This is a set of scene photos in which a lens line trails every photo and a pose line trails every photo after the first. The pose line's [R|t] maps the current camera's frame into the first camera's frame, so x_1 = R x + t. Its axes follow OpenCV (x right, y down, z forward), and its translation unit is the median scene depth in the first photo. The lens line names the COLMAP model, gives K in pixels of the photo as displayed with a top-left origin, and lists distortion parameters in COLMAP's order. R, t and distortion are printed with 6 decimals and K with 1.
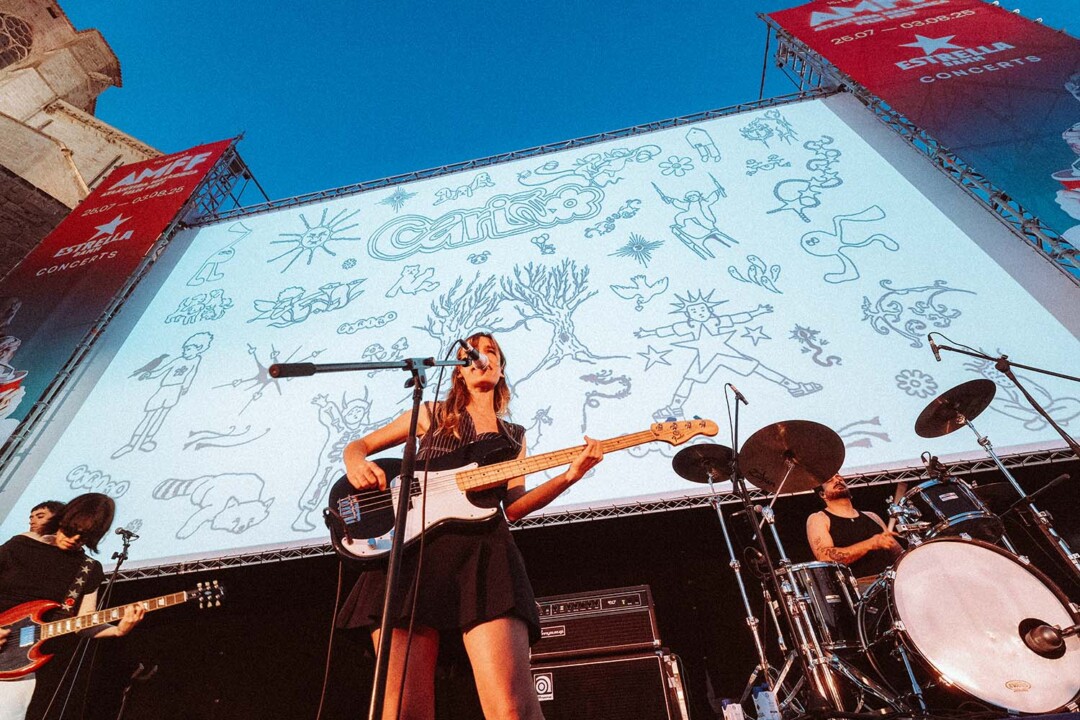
lens RADIAL K [[473.2, 0, 534.2], [0, 473.2, 379.7], [0, 0, 1]] dist [-0.002265, -0.001458]
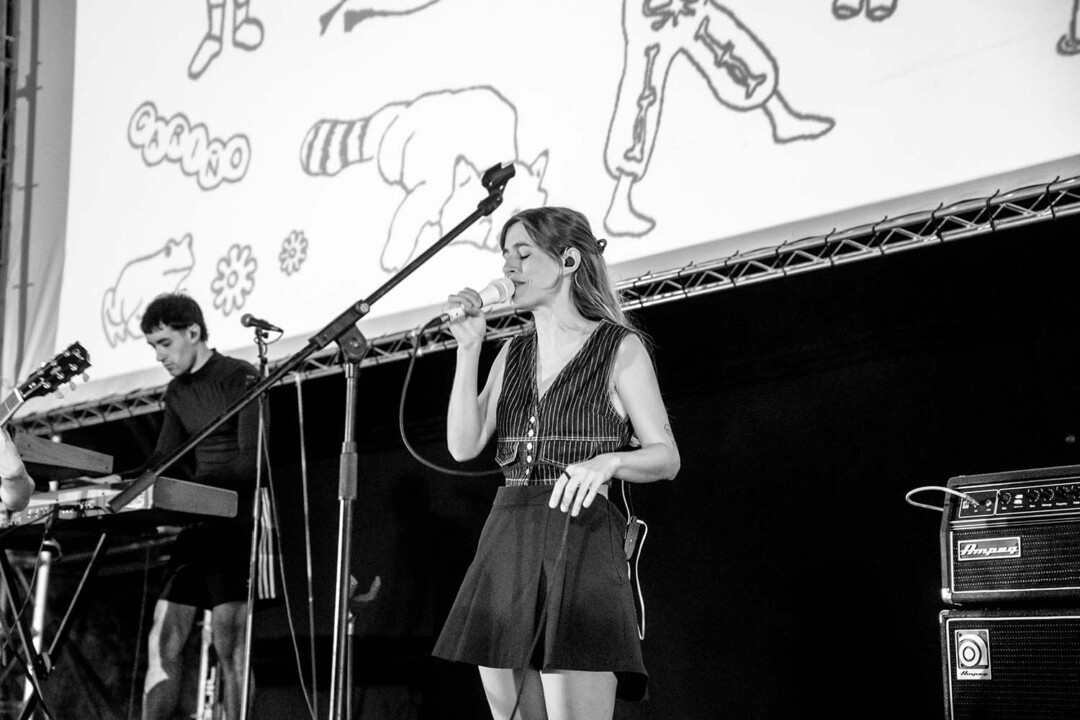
lens RADIAL K [[2152.3, 0, 540.0], [0, 2152.3, 360.0], [0, 0, 1]] dist [0.316051, 0.069095]
pose [[0.805383, -0.046539, -0.590925, 0.370594], [0.334198, 0.859009, 0.387834, -0.227786], [0.489560, -0.509841, 0.707384, -0.234282]]
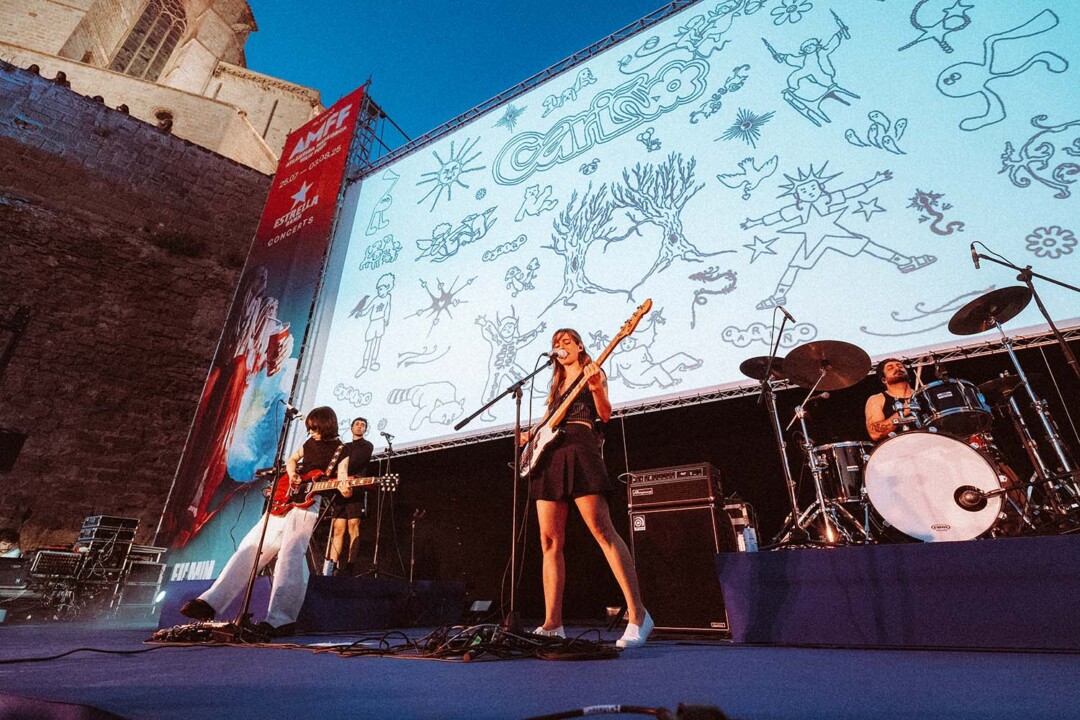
lens RADIAL K [[485.0, 0, 554.0], [0, 485.0, 362.1], [0, 0, 1]] dist [-0.003401, -0.000926]
pose [[0.951500, -0.087546, -0.294931, 0.105339], [0.160893, 0.958712, 0.234490, -0.121909], [0.262225, -0.270569, 0.926299, -0.179984]]
